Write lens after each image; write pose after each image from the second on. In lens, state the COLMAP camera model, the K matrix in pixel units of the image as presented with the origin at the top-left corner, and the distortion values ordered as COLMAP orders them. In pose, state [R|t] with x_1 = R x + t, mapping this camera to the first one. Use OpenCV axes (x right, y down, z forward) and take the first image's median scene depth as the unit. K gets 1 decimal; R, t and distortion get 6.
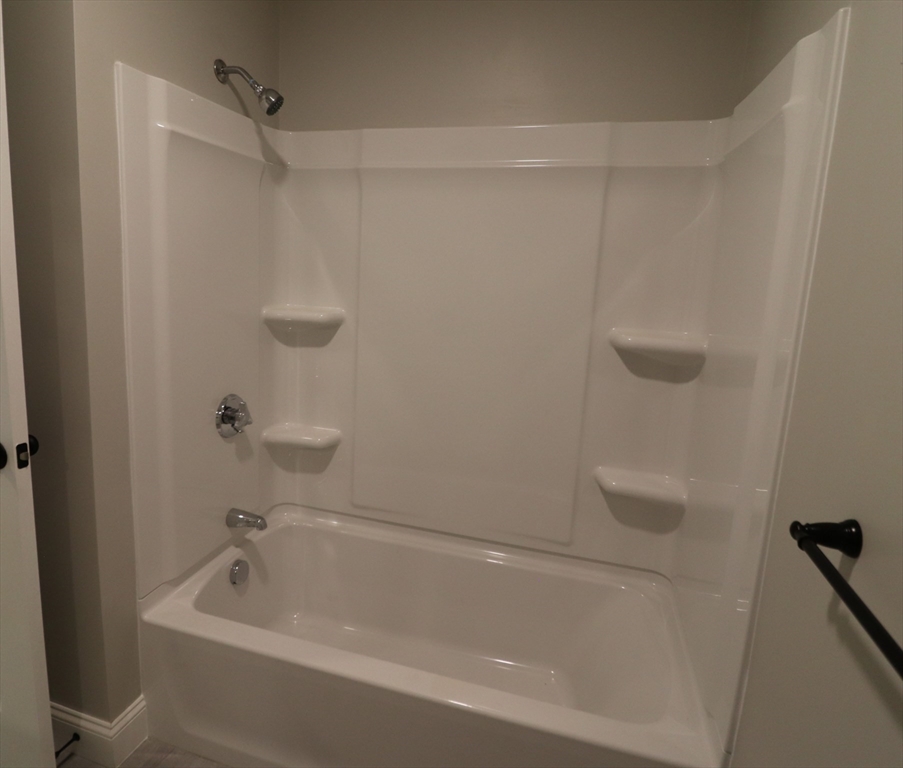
lens RADIAL K [[526.7, 0, 451.5], [0, 526.7, 384.0], [0, 0, 1]] dist [-0.032942, -0.001072]
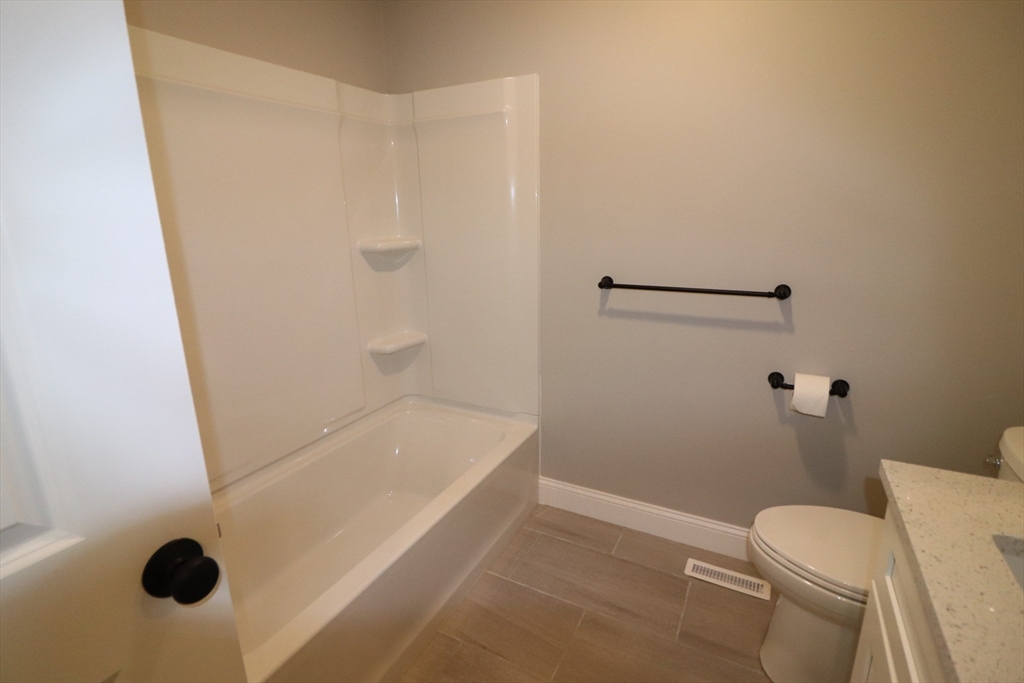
lens RADIAL K [[507.8, 0, 512.0], [0, 507.8, 341.5], [0, 0, 1]] dist [-0.001589, -0.000498]
pose [[0.198939, -0.300173, 0.932909, -0.915190], [0.227545, 0.940069, 0.253954, -0.097114], [-0.953230, 0.161757, 0.255319, 0.318989]]
